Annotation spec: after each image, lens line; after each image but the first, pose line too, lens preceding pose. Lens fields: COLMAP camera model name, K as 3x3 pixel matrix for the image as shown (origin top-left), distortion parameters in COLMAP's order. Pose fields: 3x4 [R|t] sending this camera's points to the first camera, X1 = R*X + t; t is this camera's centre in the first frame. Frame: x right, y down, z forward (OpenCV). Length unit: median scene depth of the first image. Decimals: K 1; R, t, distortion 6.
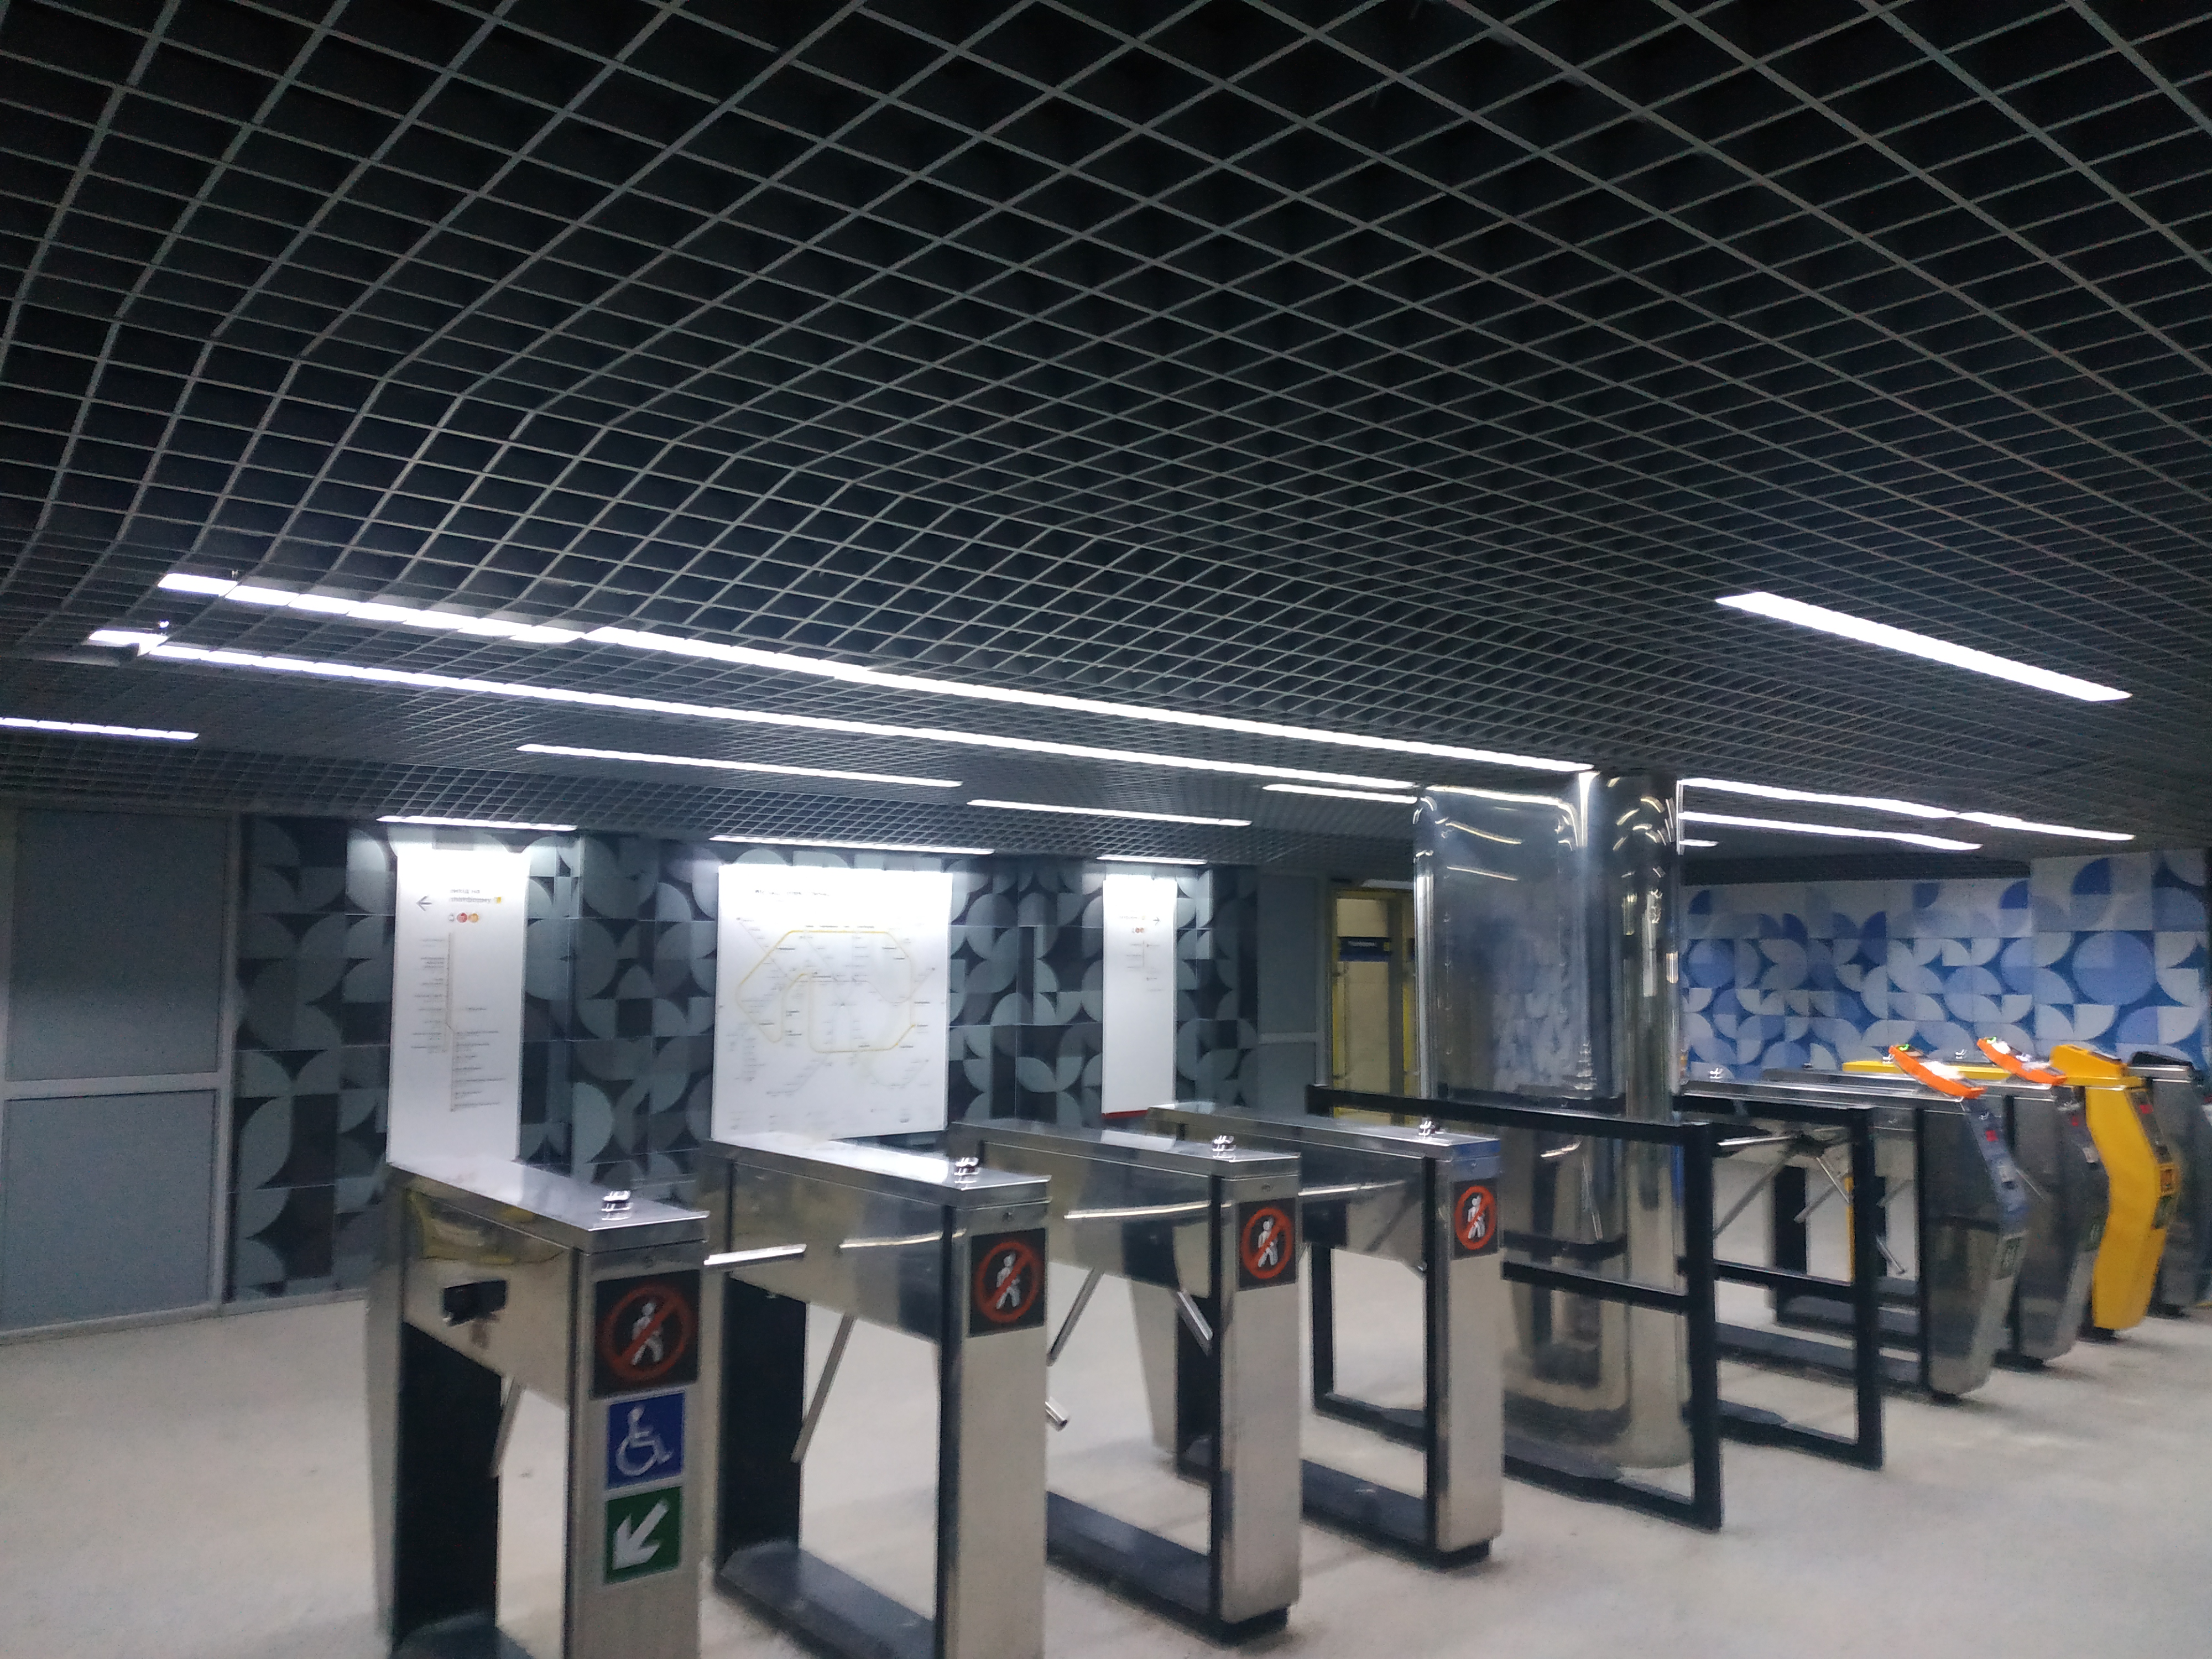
lens RADIAL K [[1658.5, 0, 1157.2], [0, 1658.5, 874.1], [0, 0, 1]] dist [0.111652, -0.136383]
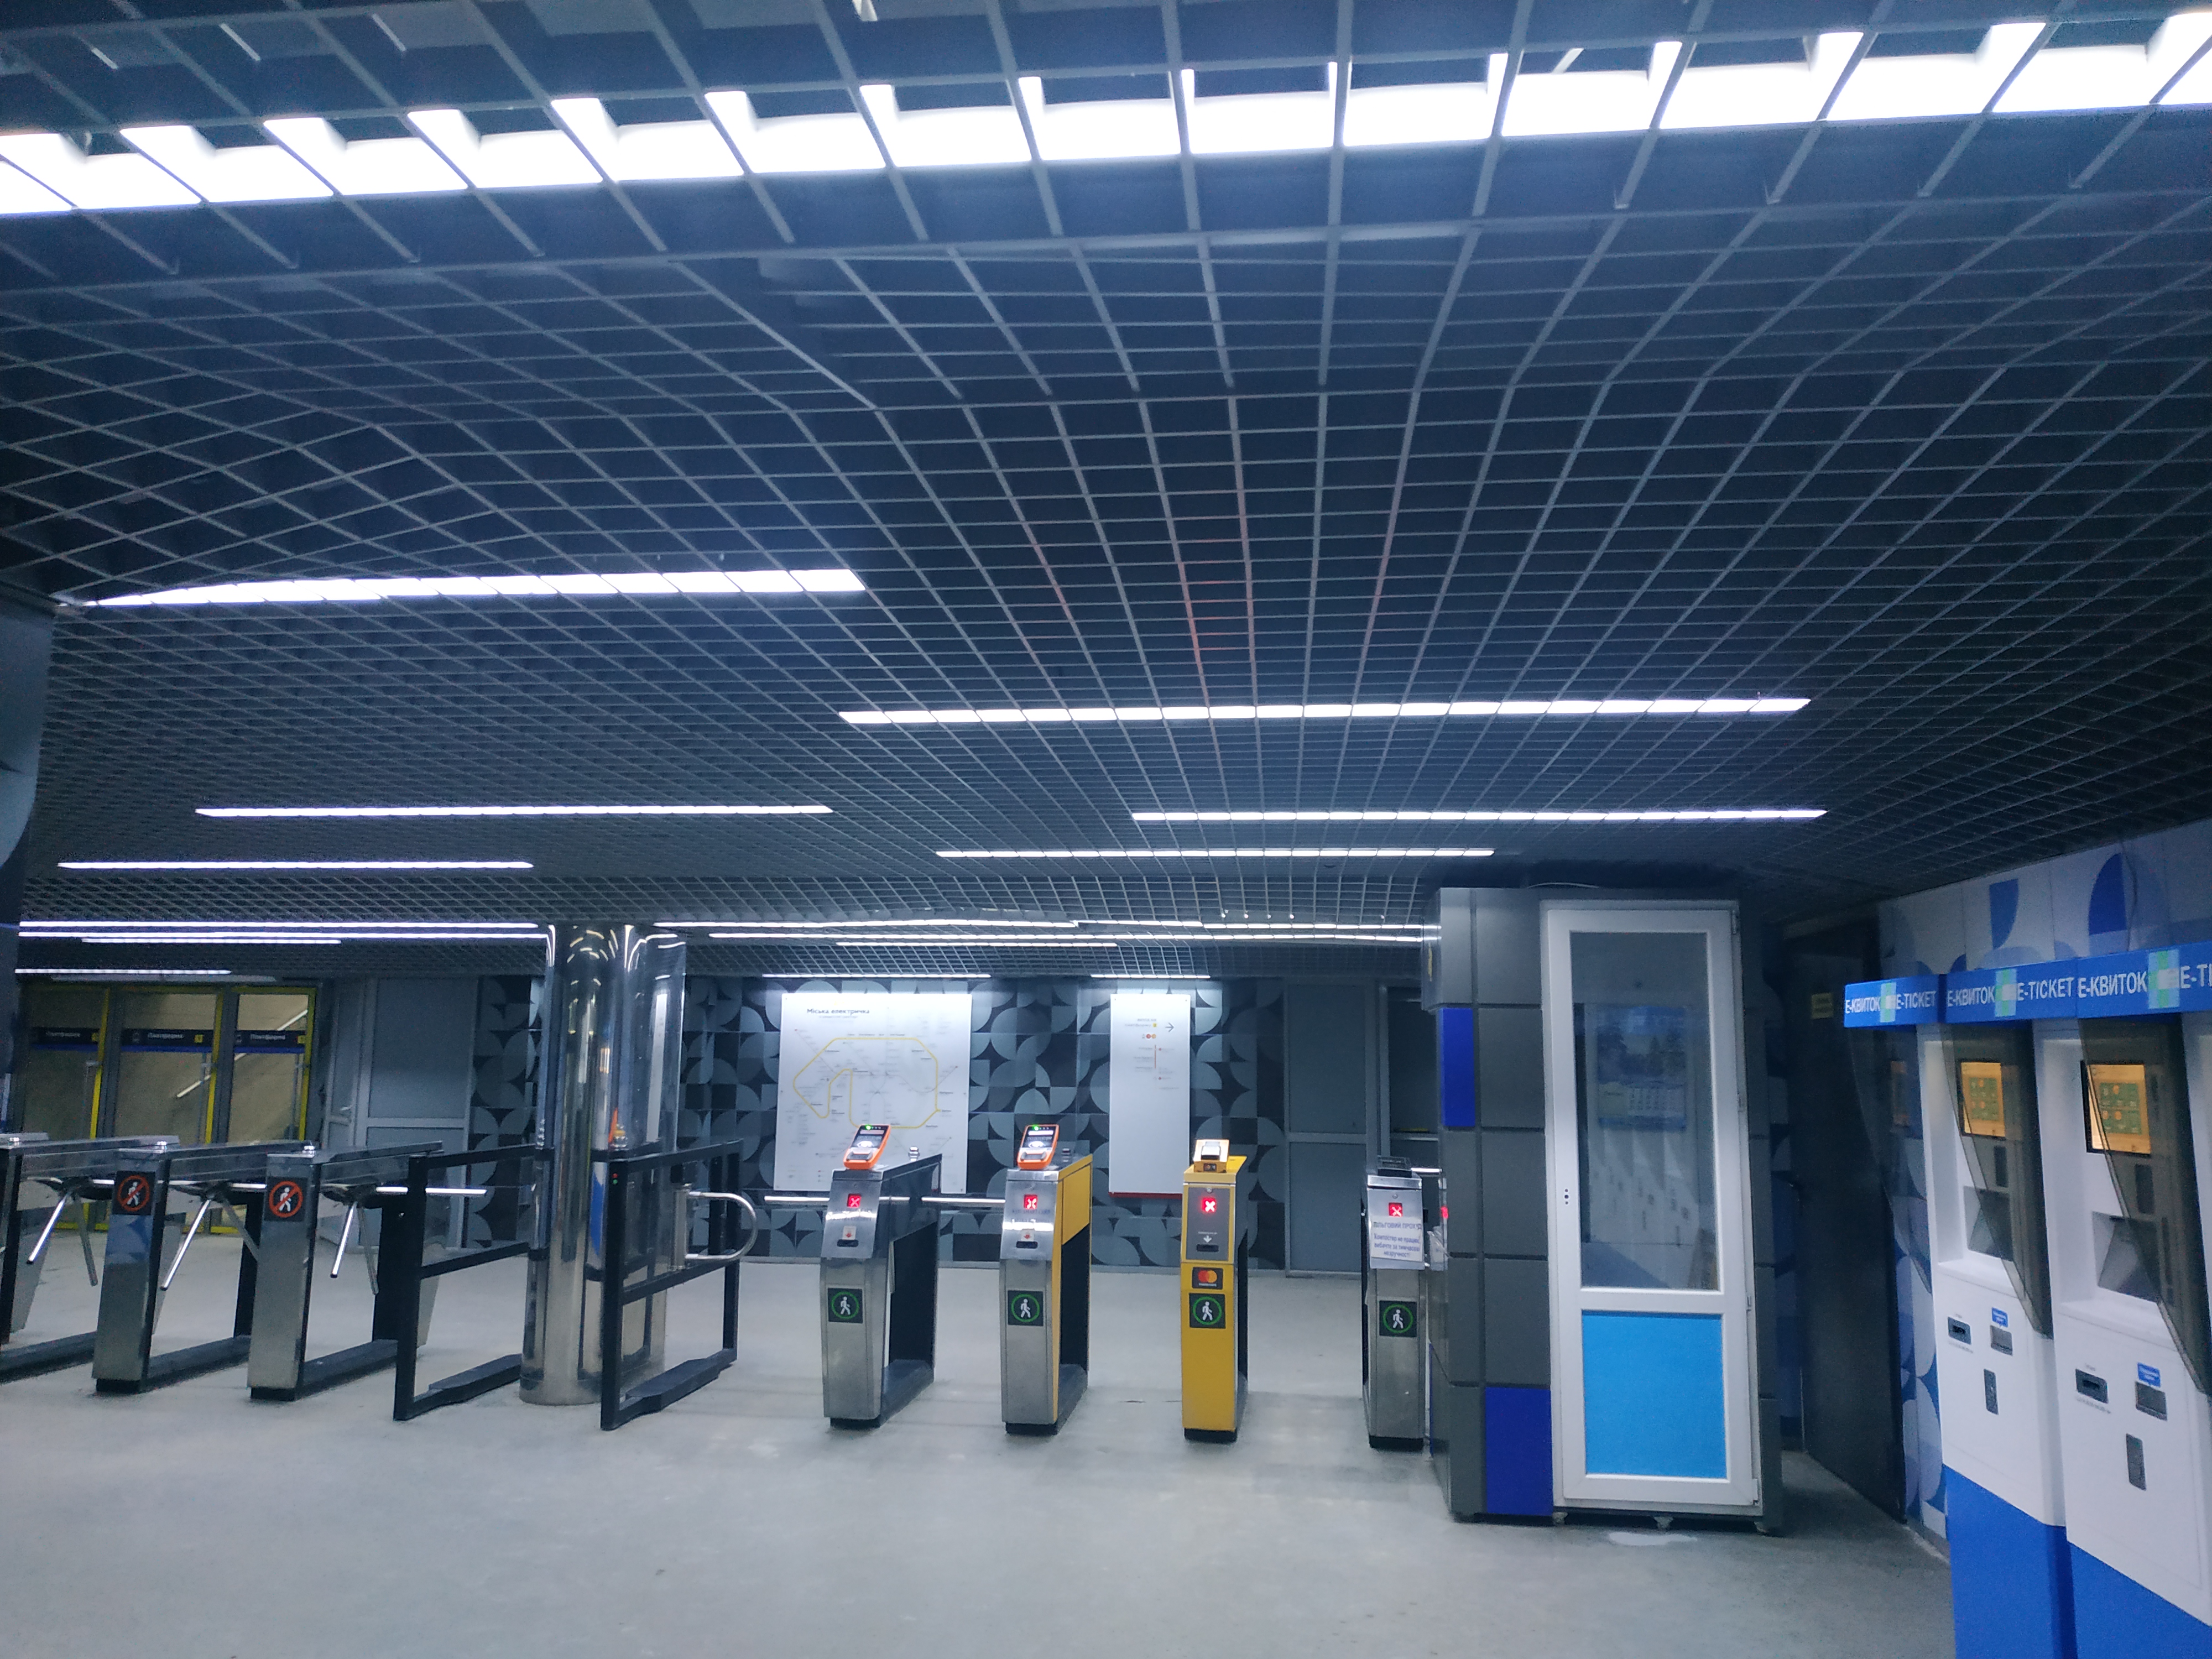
lens RADIAL K [[1607.1, 0, 1114.3], [0, 1607.1, 833.0], [0, 0, 1]] dist [0.083255, -0.084622]
pose [[0.680045, -0.098040, -0.726586, 0.943658], [0.027566, 0.993737, -0.108288, 0.015577], [0.732652, 0.053611, 0.678488, 0.238635]]
